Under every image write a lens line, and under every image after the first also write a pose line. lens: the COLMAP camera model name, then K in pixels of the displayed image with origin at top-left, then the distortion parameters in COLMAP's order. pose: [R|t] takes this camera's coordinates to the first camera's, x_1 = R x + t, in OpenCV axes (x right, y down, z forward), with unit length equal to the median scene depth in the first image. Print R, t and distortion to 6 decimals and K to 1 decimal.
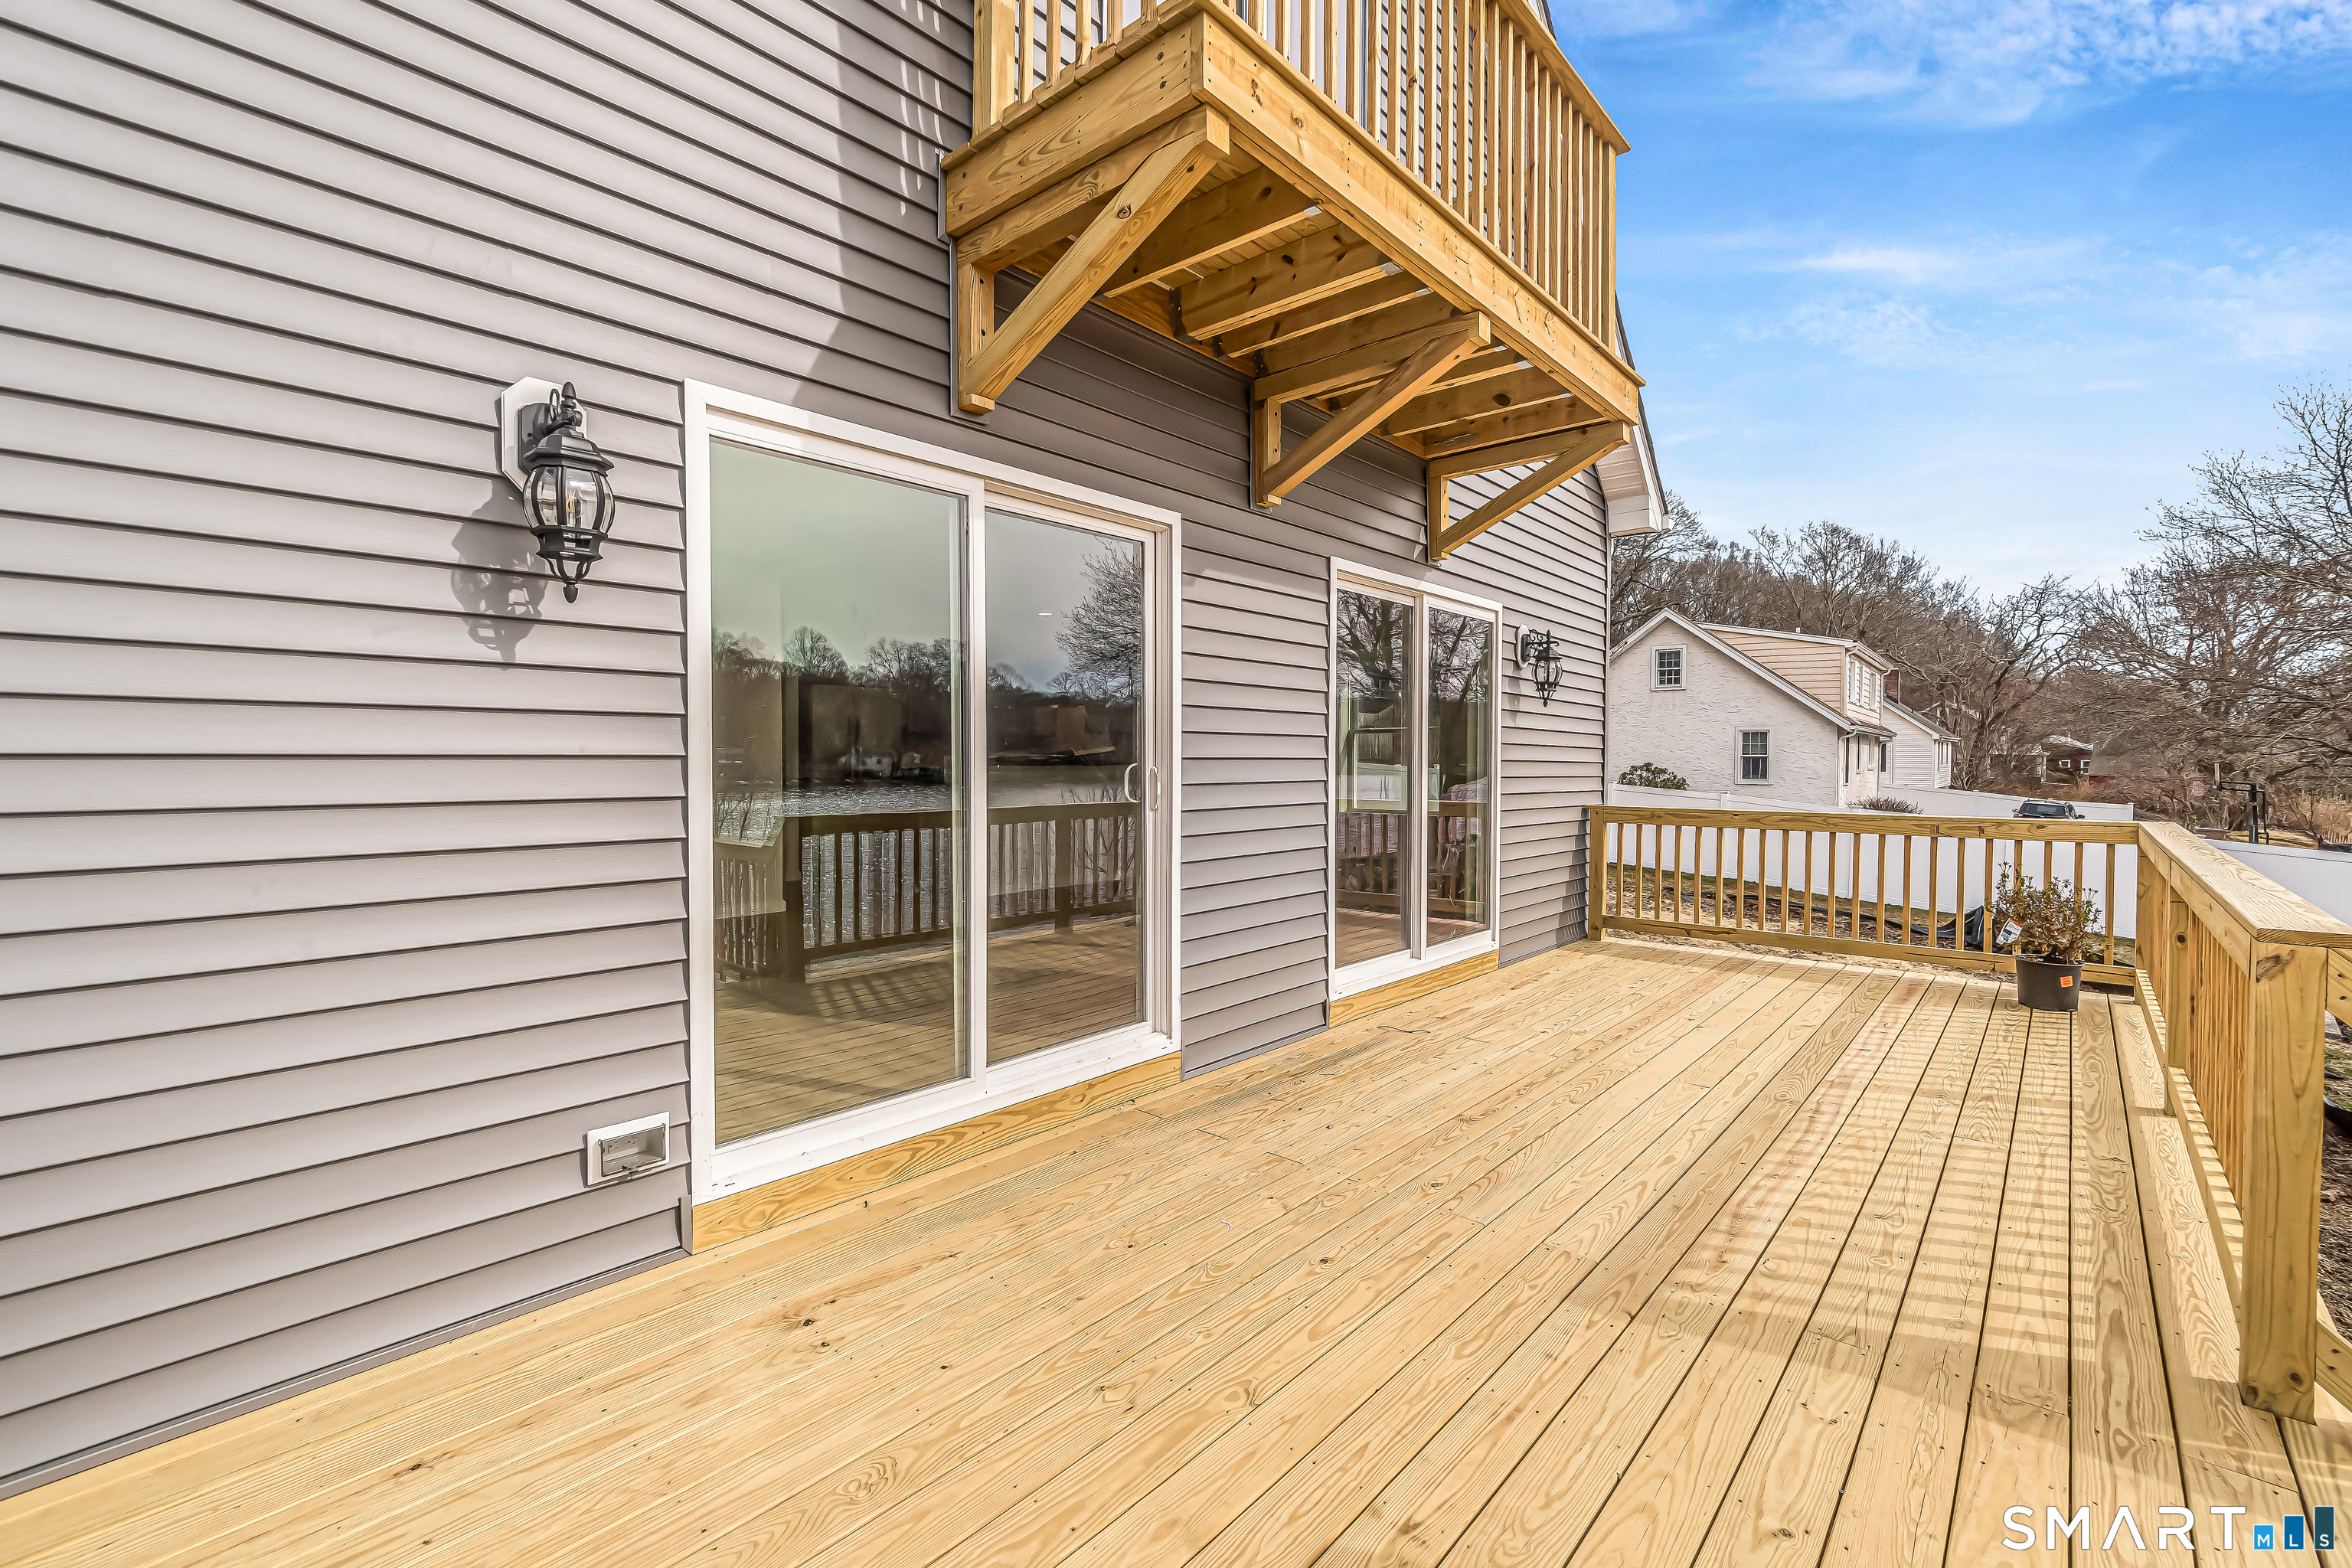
lens RADIAL K [[1018.7, 0, 1159.6], [0, 1018.7, 781.1], [0, 0, 1]] dist [-0.003553, 0.000007]
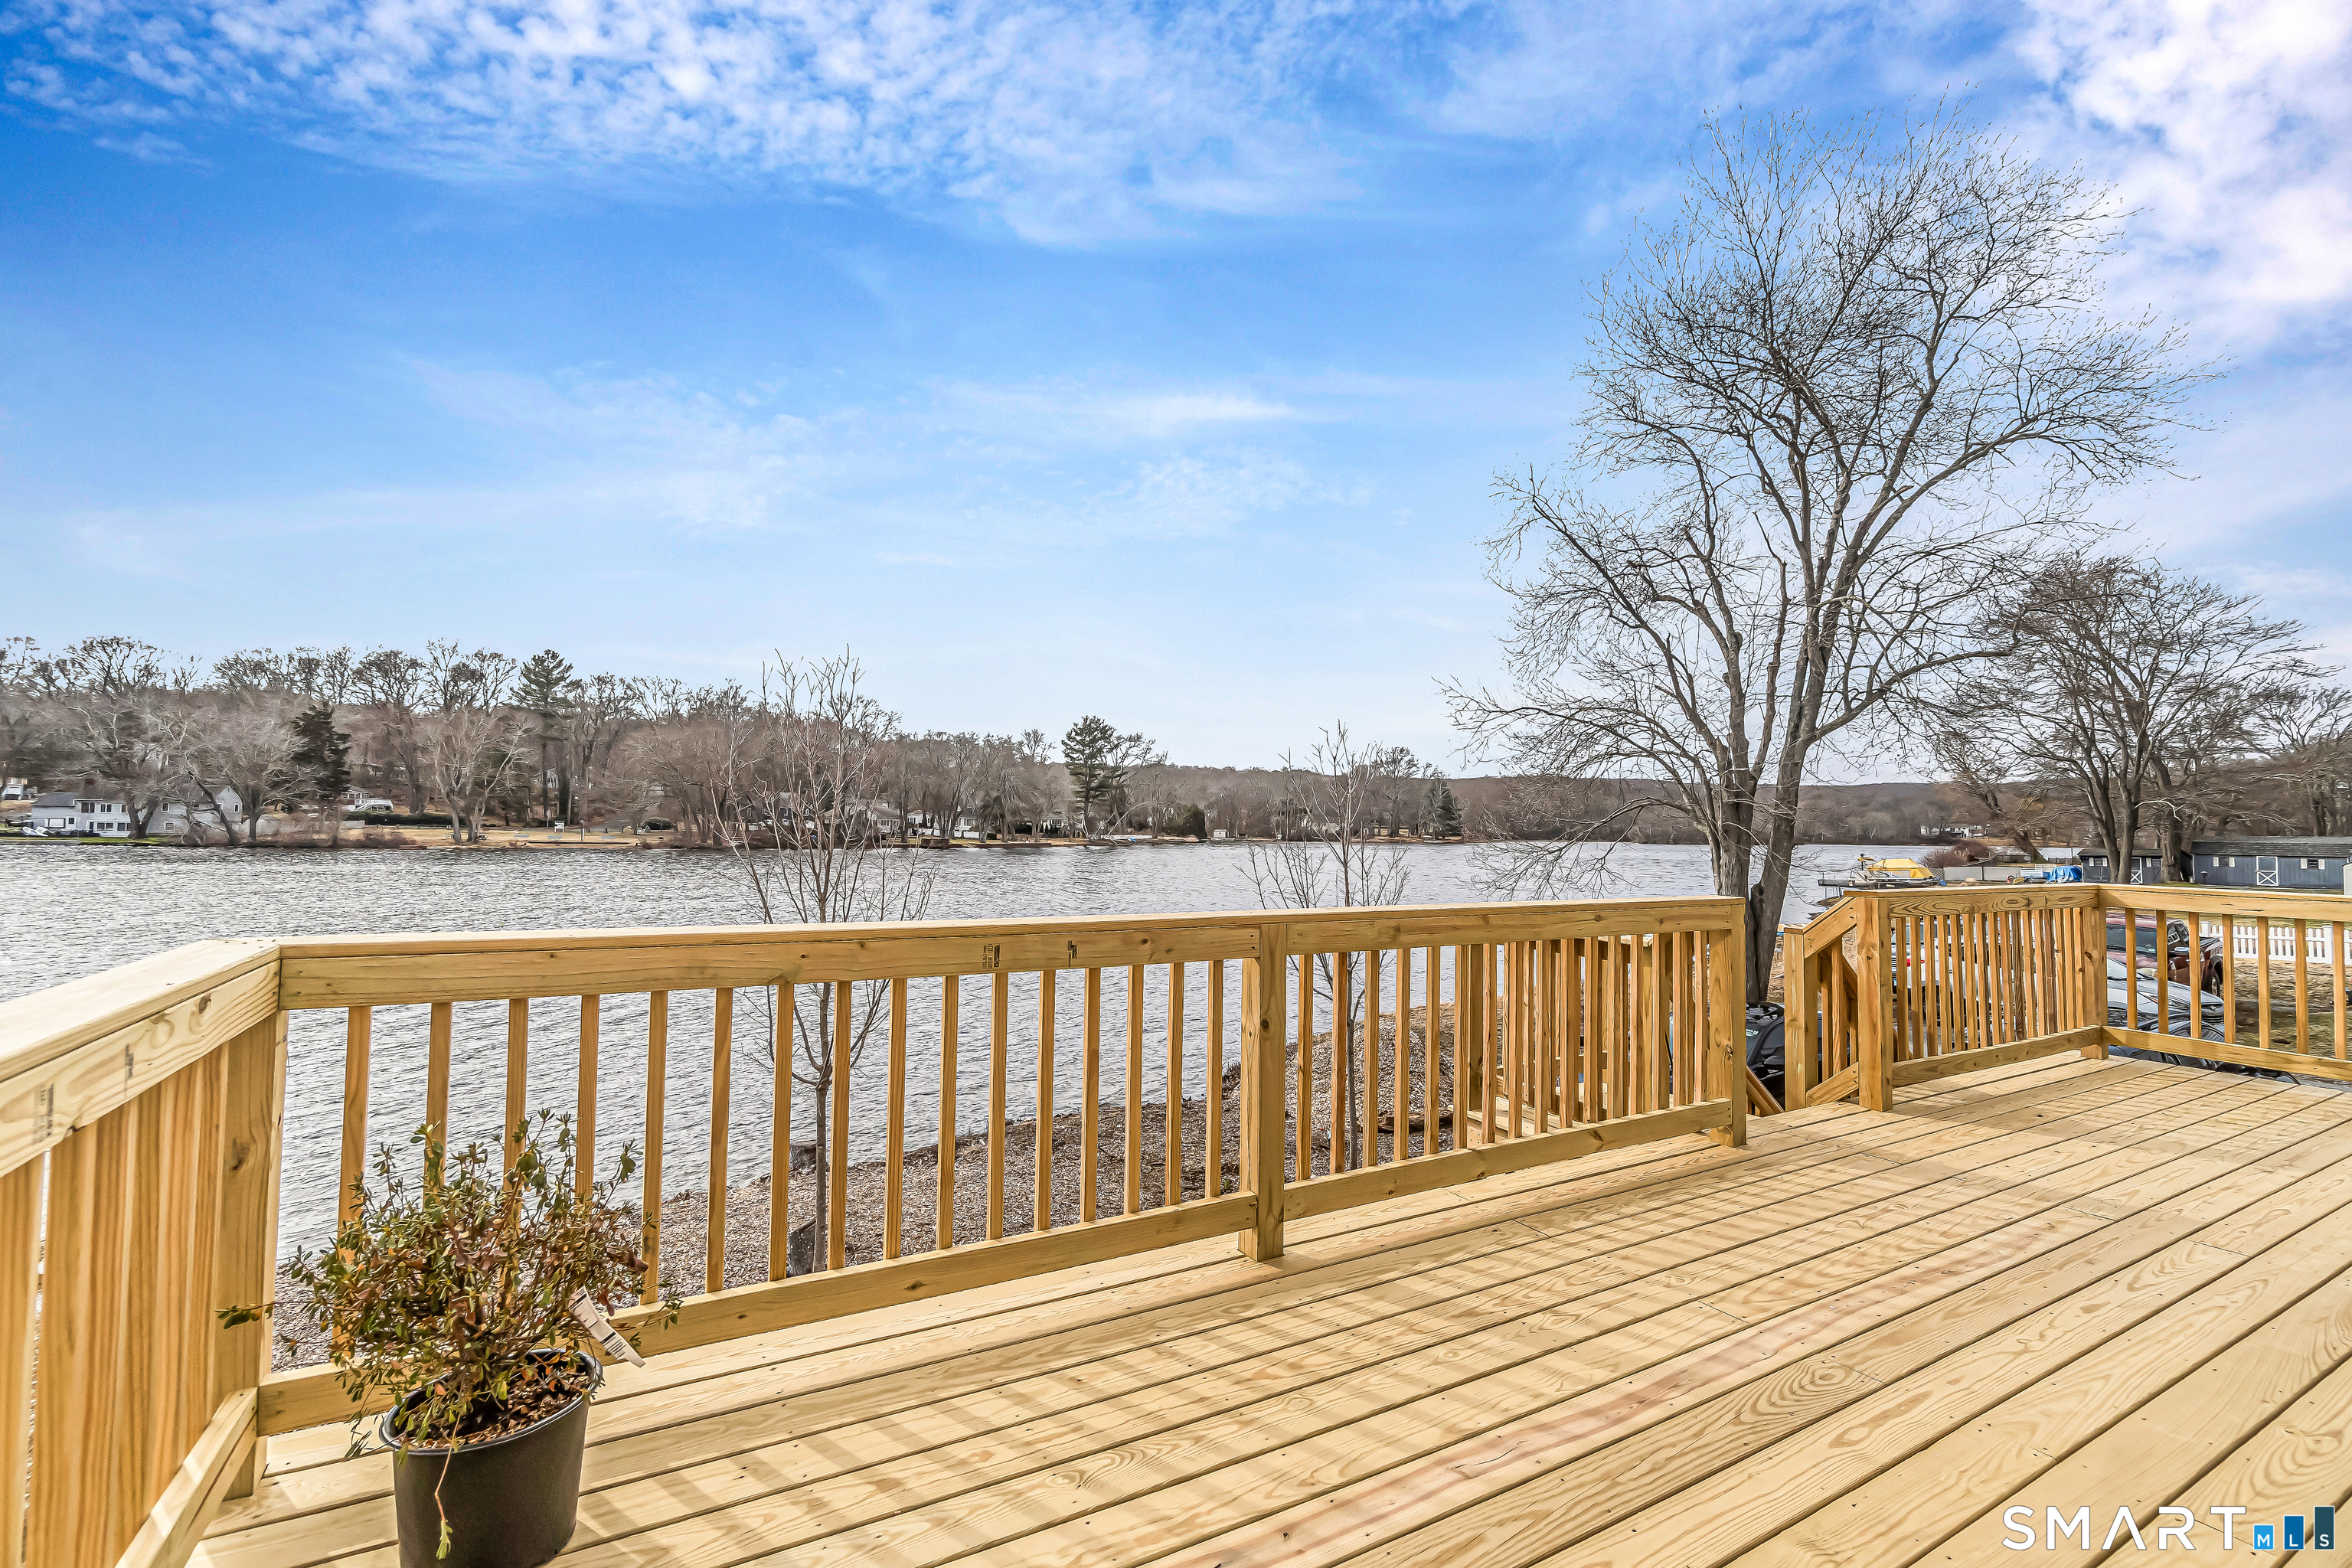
lens RADIAL K [[1006.8, 0, 1148.3], [0, 1006.8, 798.6], [0, 0, 1]] dist [-0.001514, 0.000816]
pose [[-0.943752, -0.008746, 0.330540, 0.913084], [-0.011758, 0.999906, -0.007113, -0.016188], [-0.330446, -0.010600, -0.943765, 1.931884]]
